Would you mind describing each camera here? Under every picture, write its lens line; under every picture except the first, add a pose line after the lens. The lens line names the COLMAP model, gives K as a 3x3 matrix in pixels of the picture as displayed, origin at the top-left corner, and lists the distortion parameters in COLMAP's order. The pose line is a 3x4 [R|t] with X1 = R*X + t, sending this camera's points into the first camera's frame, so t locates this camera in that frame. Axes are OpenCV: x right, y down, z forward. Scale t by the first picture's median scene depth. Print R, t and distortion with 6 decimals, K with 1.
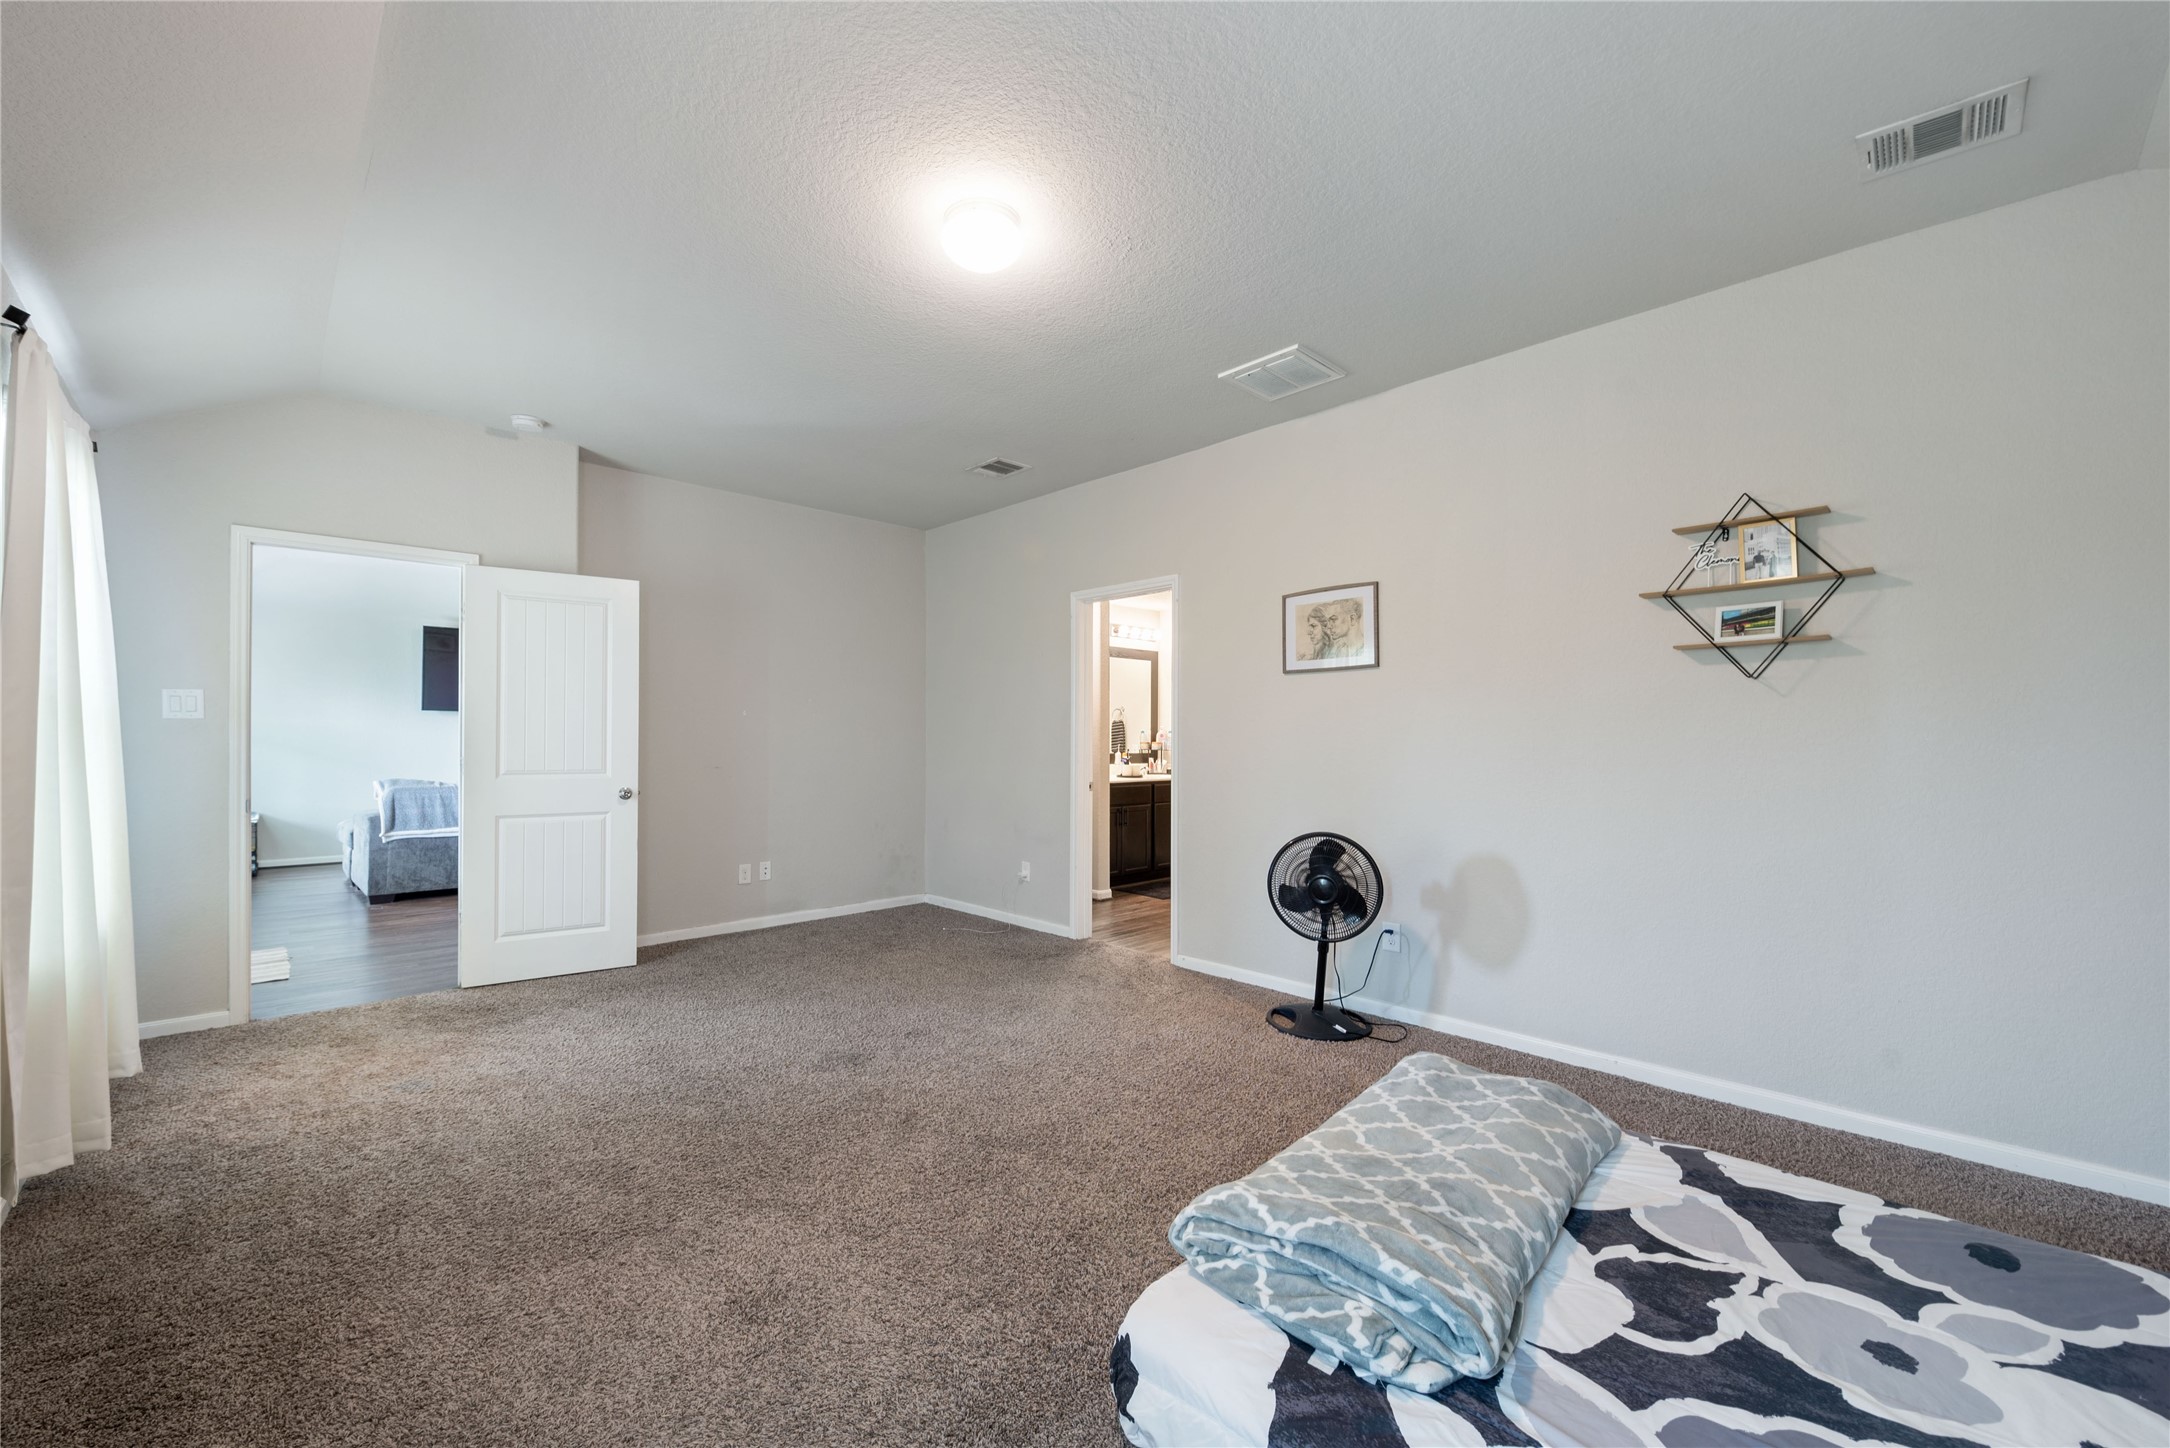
lens RADIAL K [[842.7, 0, 1086.6], [0, 842.7, 730.2], [0, 0, 1]] dist [-0.000585, -0.000076]
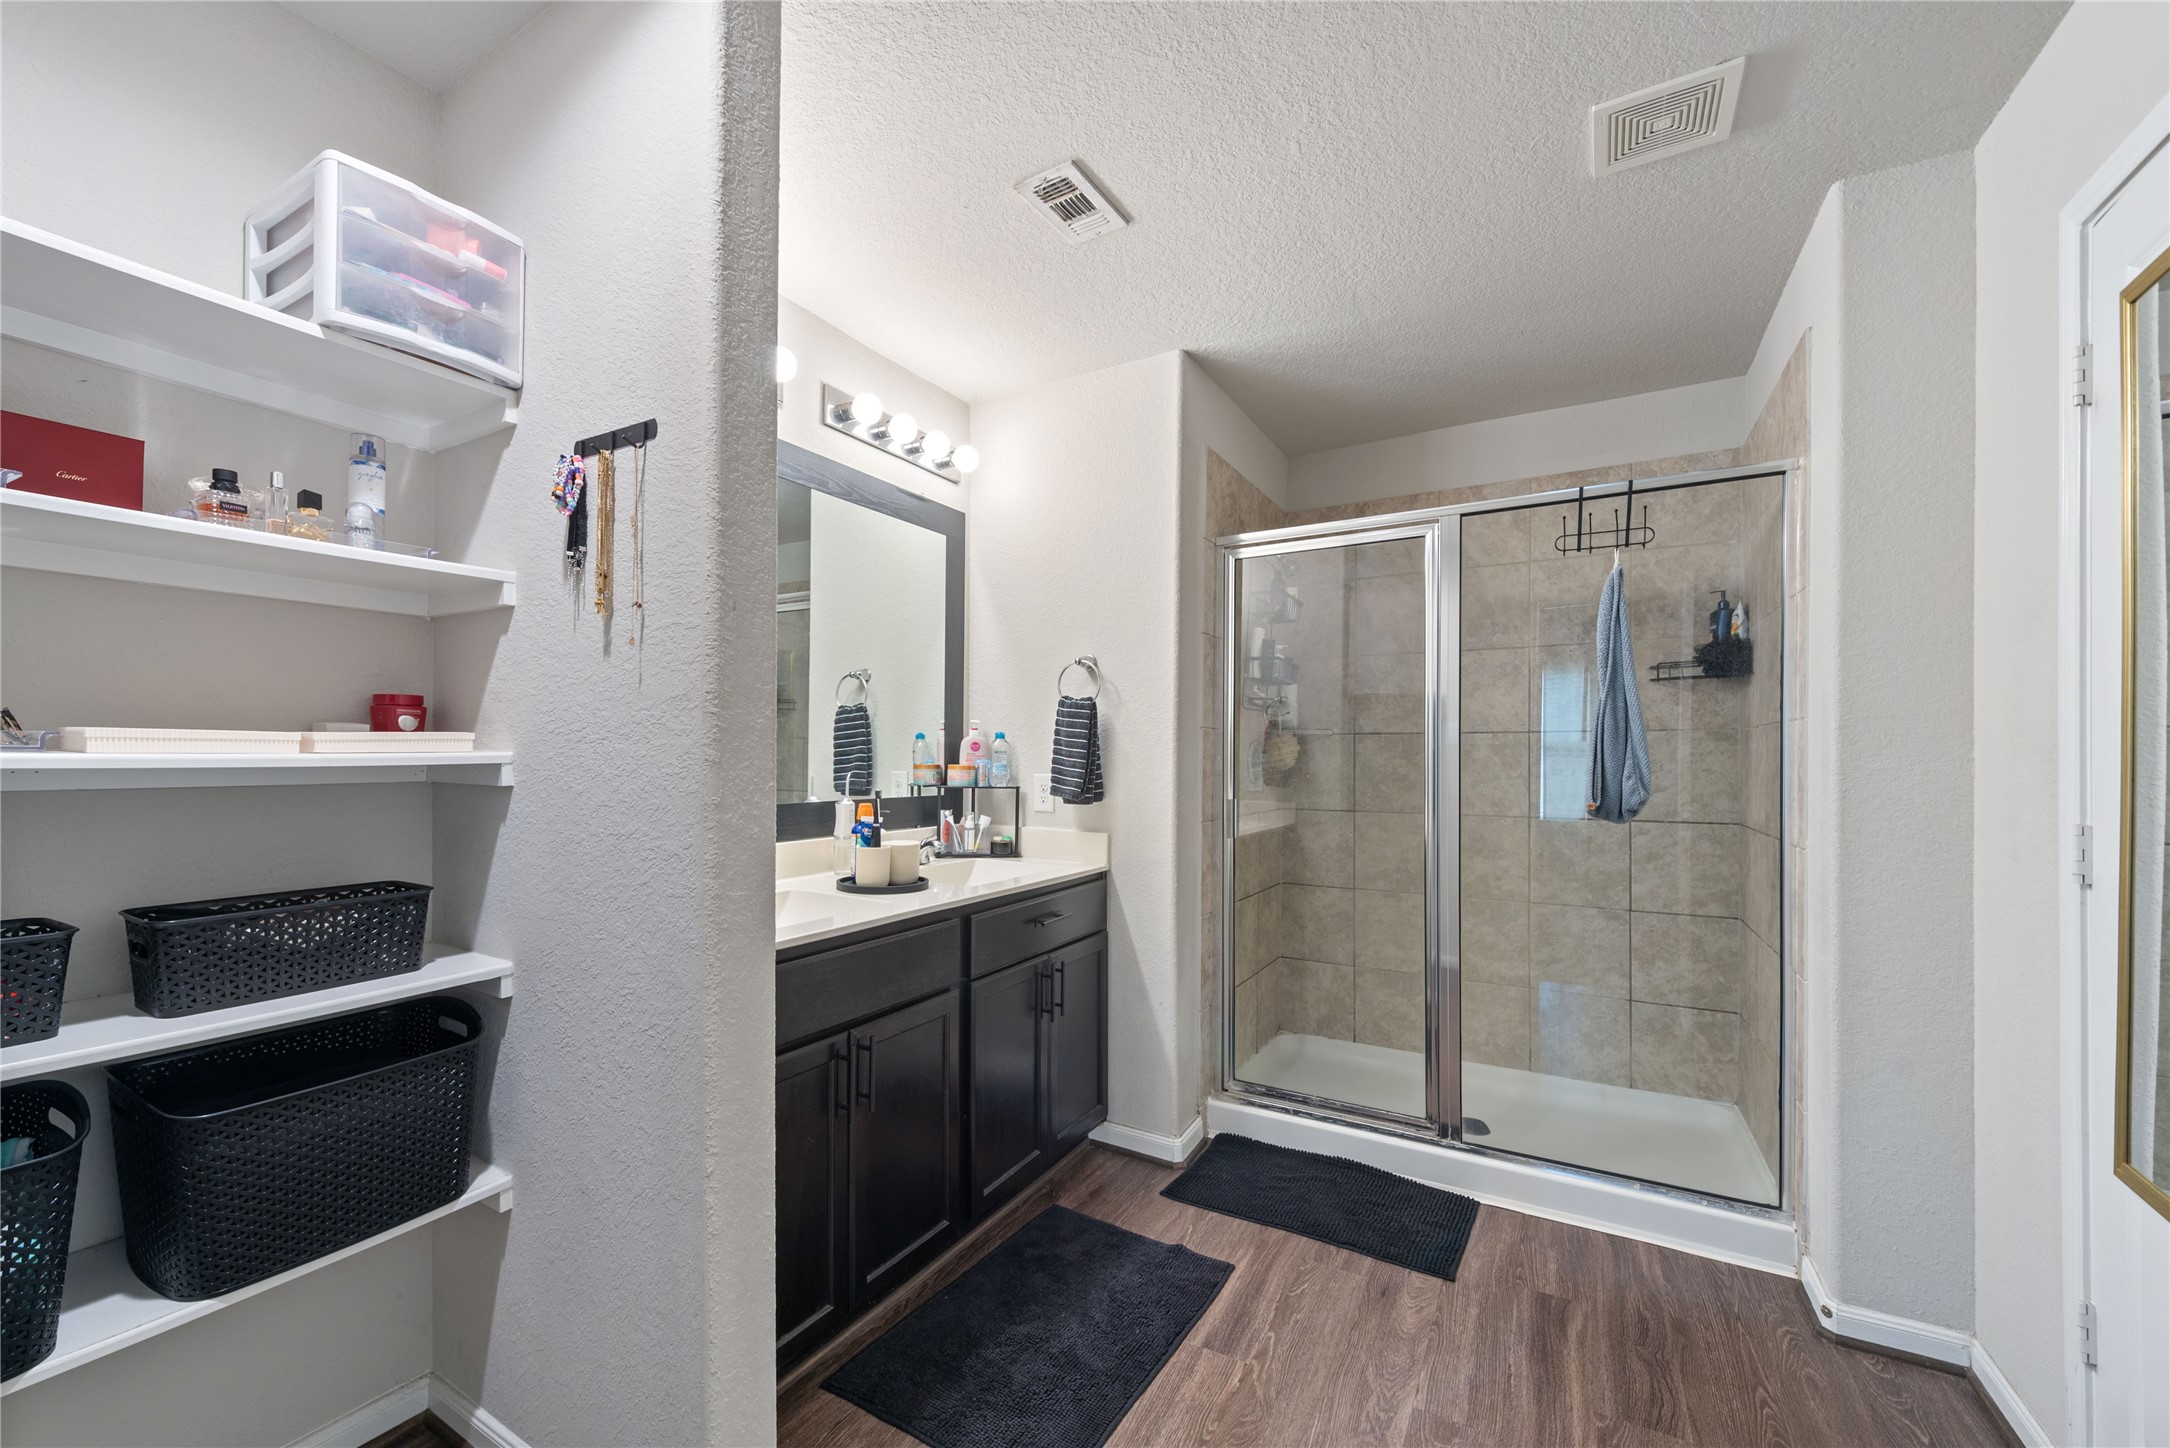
lens RADIAL K [[842.7, 0, 1082.1], [0, 842.7, 734.4], [0, 0, 1]] dist [-0.000585, -0.000076]
pose [[0.969855, -0.001769, 0.243676, 0.046100], [0.002041, 0.999998, -0.000866, 0.001669], [-0.243674, 0.001337, 0.969856, 0.644884]]
